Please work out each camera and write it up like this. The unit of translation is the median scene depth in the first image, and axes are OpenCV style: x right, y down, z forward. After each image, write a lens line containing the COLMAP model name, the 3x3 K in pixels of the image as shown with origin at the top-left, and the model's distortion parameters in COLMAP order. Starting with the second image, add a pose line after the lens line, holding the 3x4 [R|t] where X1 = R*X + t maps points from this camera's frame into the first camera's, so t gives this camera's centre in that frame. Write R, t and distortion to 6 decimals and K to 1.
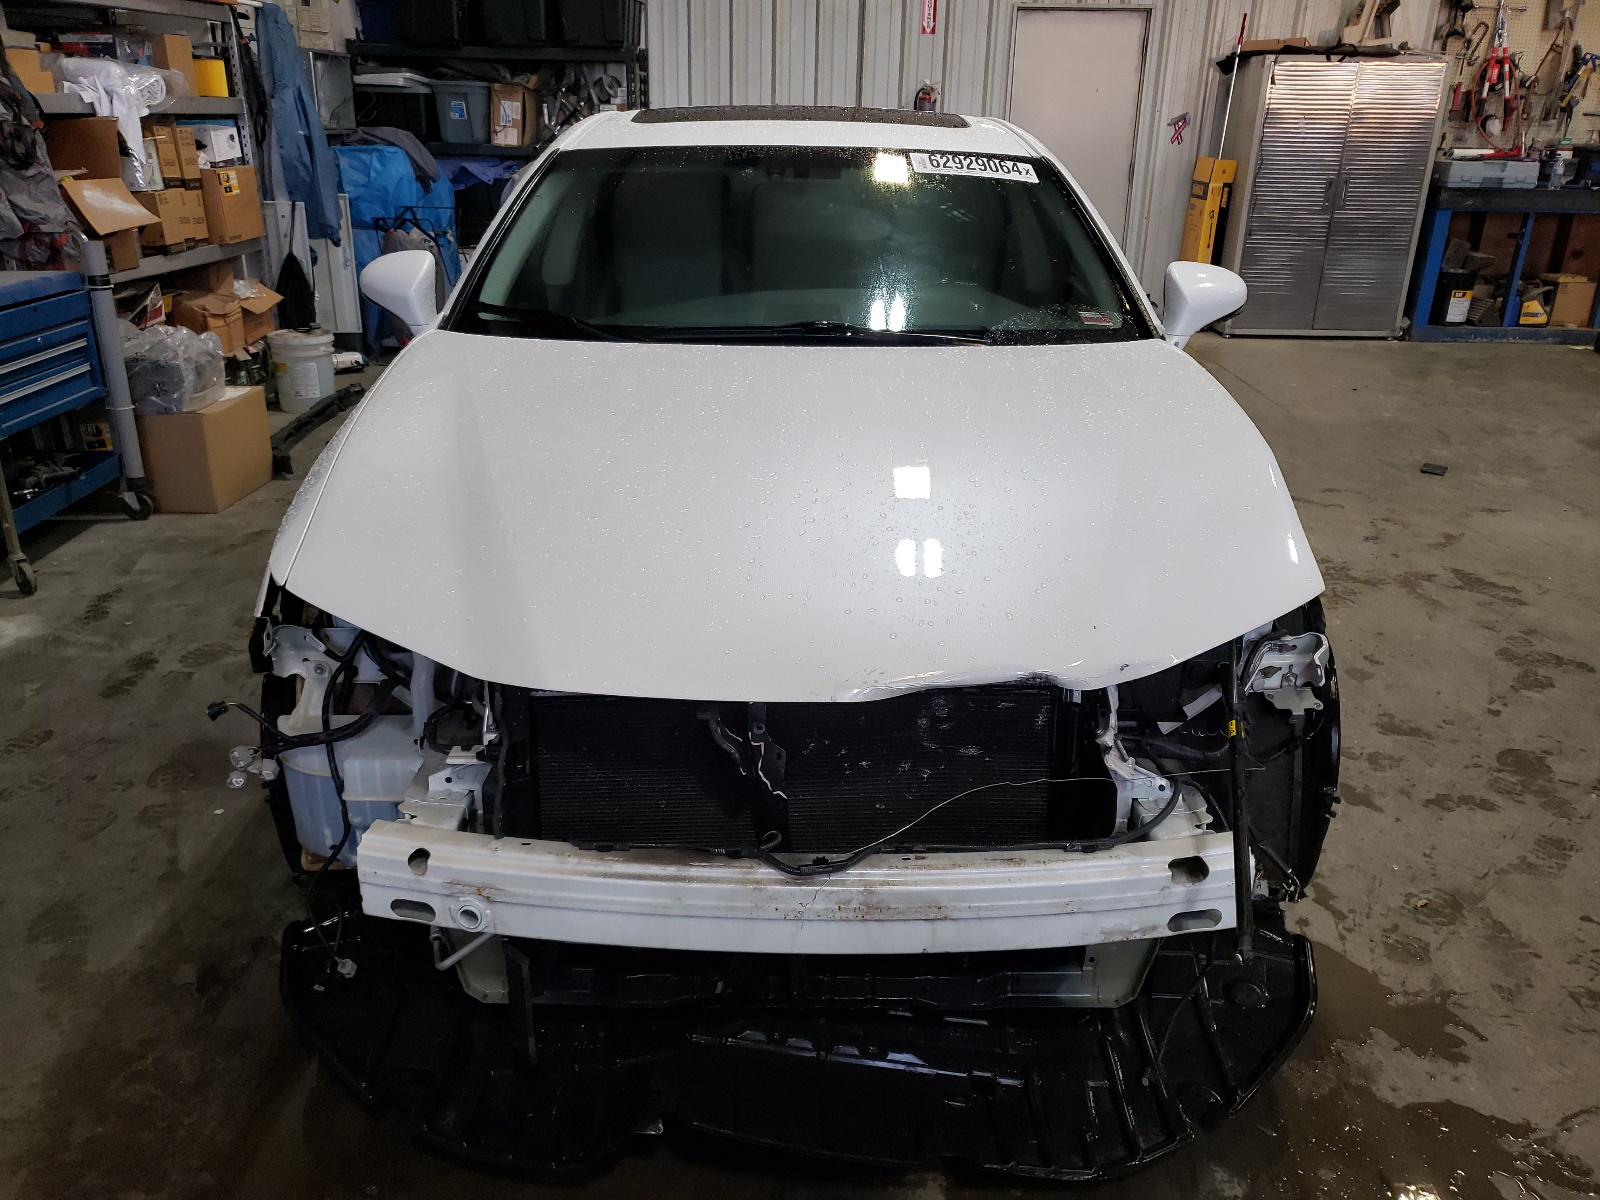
lens RADIAL K [[1280.9, 0, 799.3], [0, 1280.9, 589.6], [0, 0, 1]] dist [0.008681, 0.003923]
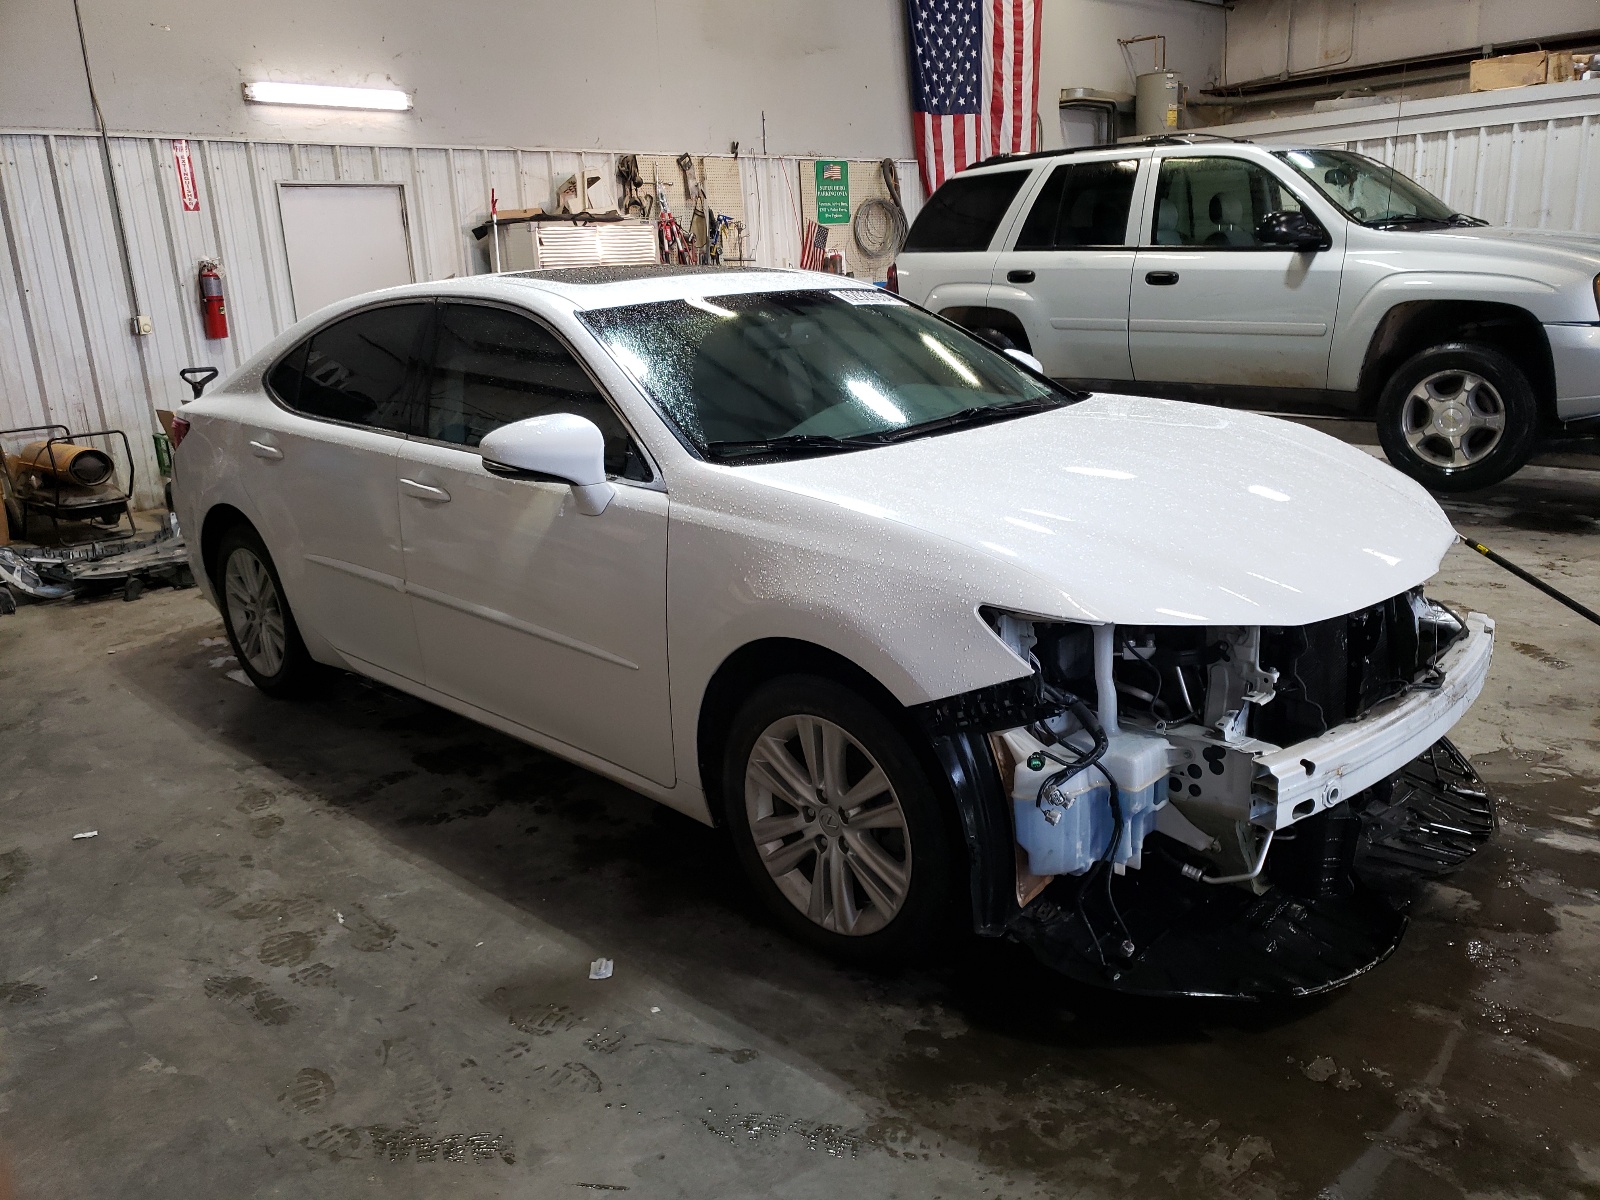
lens RADIAL K [[1280.9, 0, 795.5], [0, 1280.9, 607.0], [0, 0, 1]] dist [0.008681, 0.003923]
pose [[0.683086, -0.235092, 0.691466, -1.408587], [0.310612, 0.950397, 0.016278, -0.125031], [-0.660994, 0.203658, 0.722226, 0.316384]]
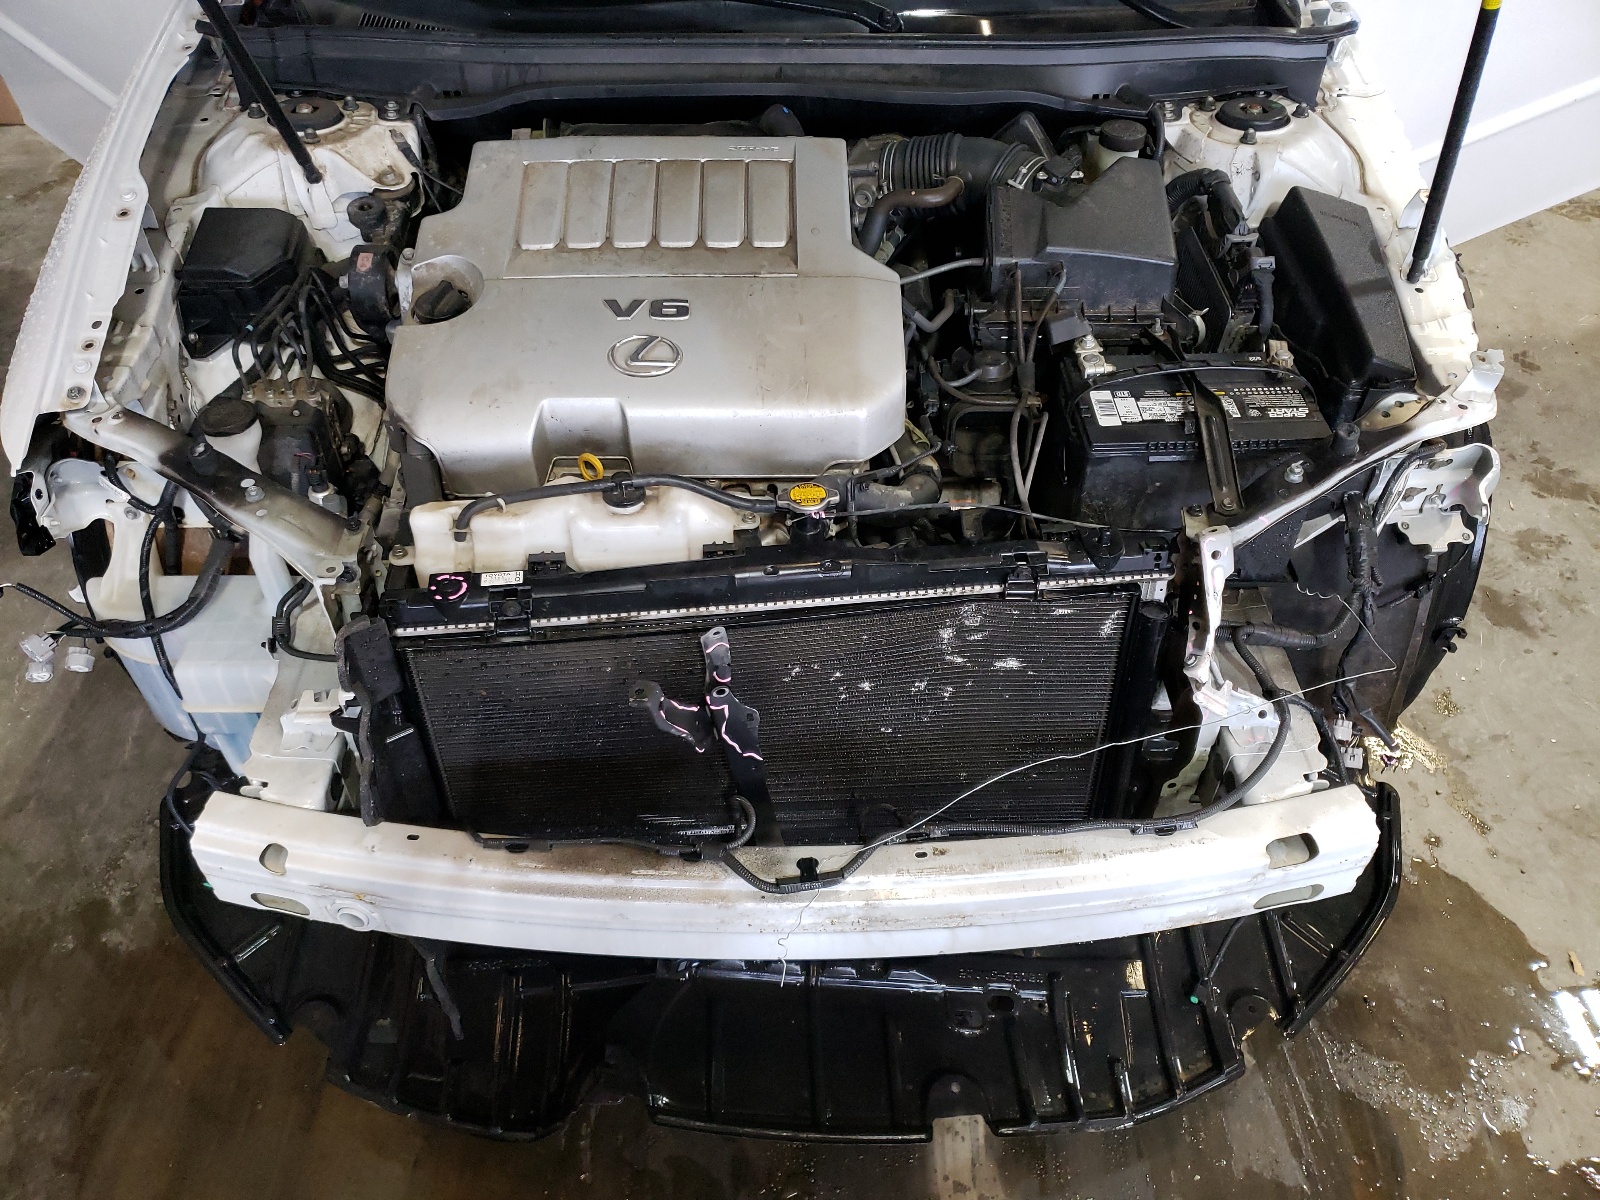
lens RADIAL K [[1280.9, 0, 801.2], [0, 1280.9, 603.4], [0, 0, 1]] dist [0.008681, 0.003923]
pose [[0.999936, -0.011129, 0.001912, 0.012070], [0.009476, 0.919086, 0.393944, -0.200644], [-0.006142, -0.393901, 0.919132, 0.333086]]
